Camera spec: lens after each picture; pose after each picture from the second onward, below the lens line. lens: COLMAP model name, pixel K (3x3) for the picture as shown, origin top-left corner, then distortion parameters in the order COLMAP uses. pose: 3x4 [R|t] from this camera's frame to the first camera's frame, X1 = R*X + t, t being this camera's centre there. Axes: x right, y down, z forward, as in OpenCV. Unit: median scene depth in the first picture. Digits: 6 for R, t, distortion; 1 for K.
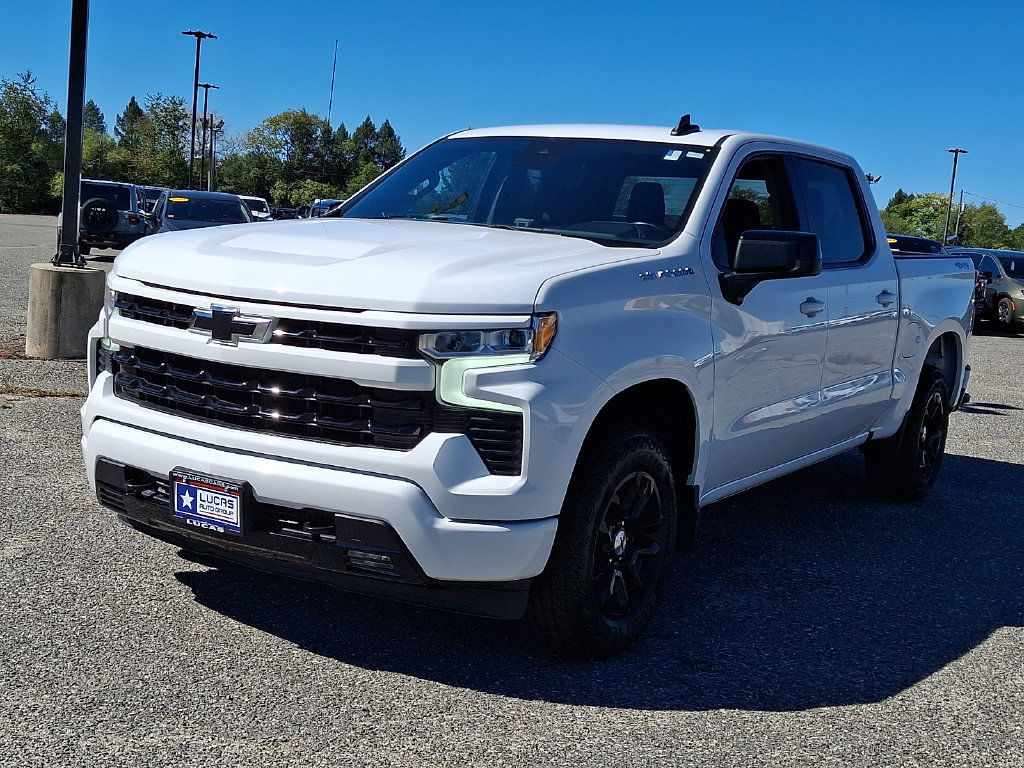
lens RADIAL K [[1248.2, 0, 516.9], [0, 1248.2, 401.4], [0, 0, 1]] dist [0.257572, -0.694872]
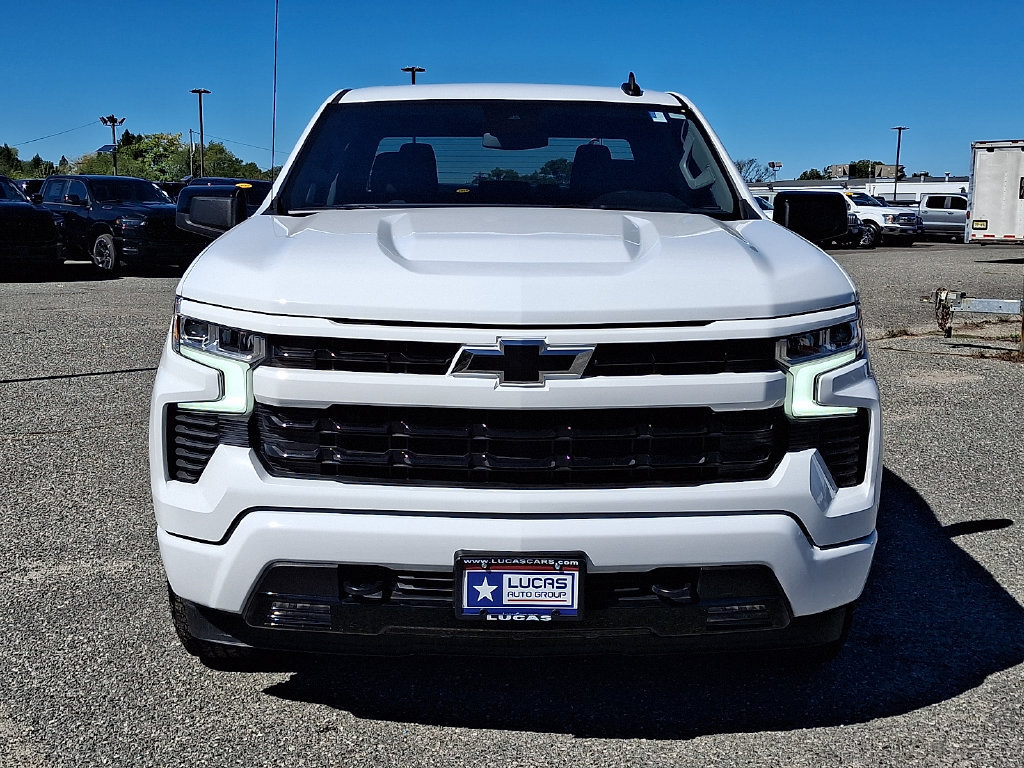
lens RADIAL K [[1248.2, 0, 516.9], [0, 1248.2, 401.4], [0, 0, 1]] dist [0.257572, -0.694872]
pose [[0.832880, -0.147299, 0.533492, -0.652036], [0.123209, 0.989091, 0.080739, -0.098969], [-0.539565, -0.001515, 0.841943, 0.348948]]
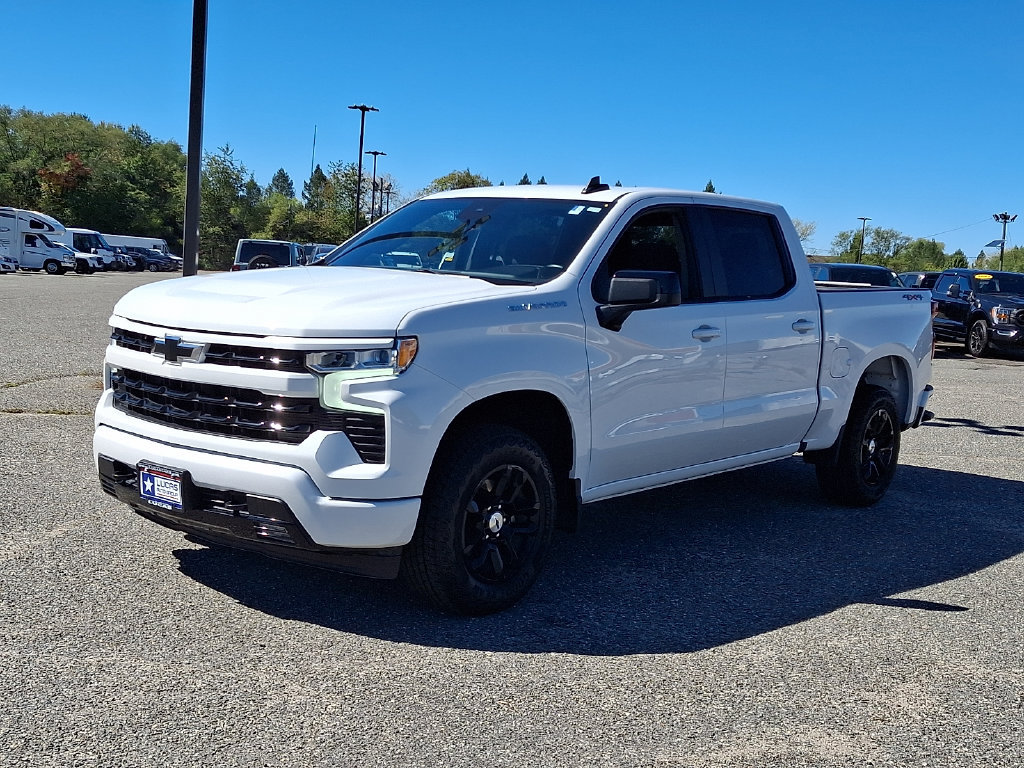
lens RADIAL K [[1169.6, 0, 512.0], [0, 1169.6, 384.0], [0, 0, 1]] dist [0.224693, -0.553005]
pose [[0.991510, -0.008642, -0.129742, 0.272957], [0.003008, 0.999046, -0.043558, 0.029203], [0.129994, 0.042798, 0.990591, -0.164627]]
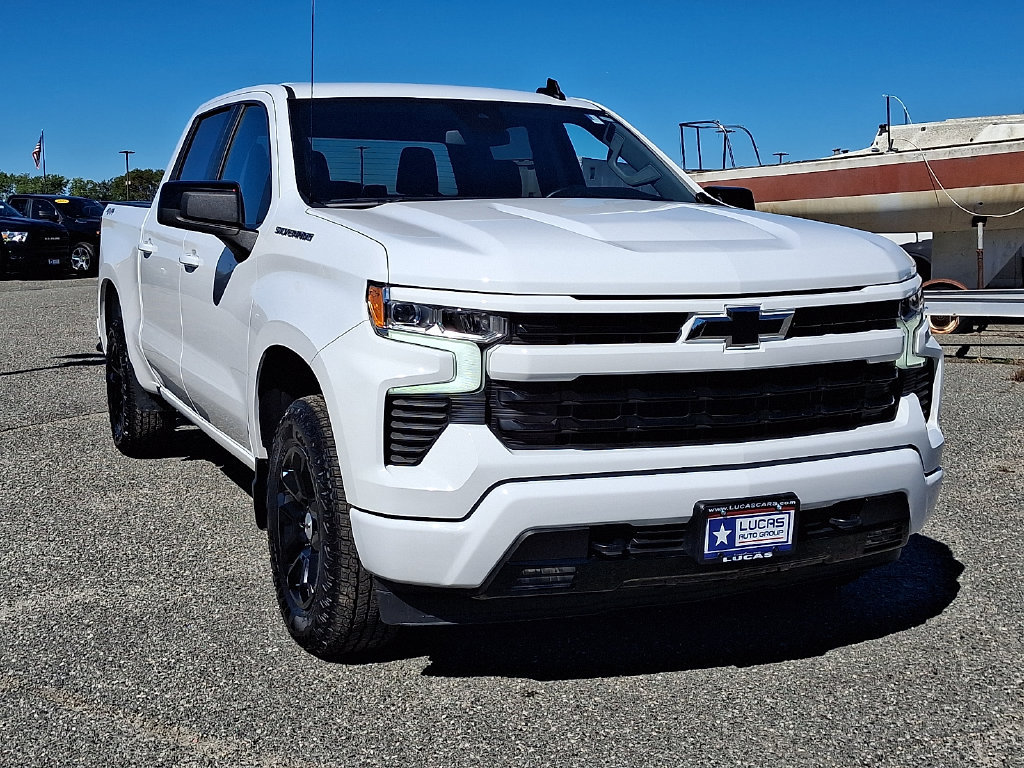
lens RADIAL K [[1169.6, 0, 512.0], [0, 1169.6, 384.0], [0, 0, 1]] dist [0.224693, -0.553005]
pose [[0.558728, -0.179177, 0.809765, -0.990628], [0.152380, 0.981940, 0.112135, -0.137418], [-0.815232, 0.060739, 0.575940, 0.663635]]
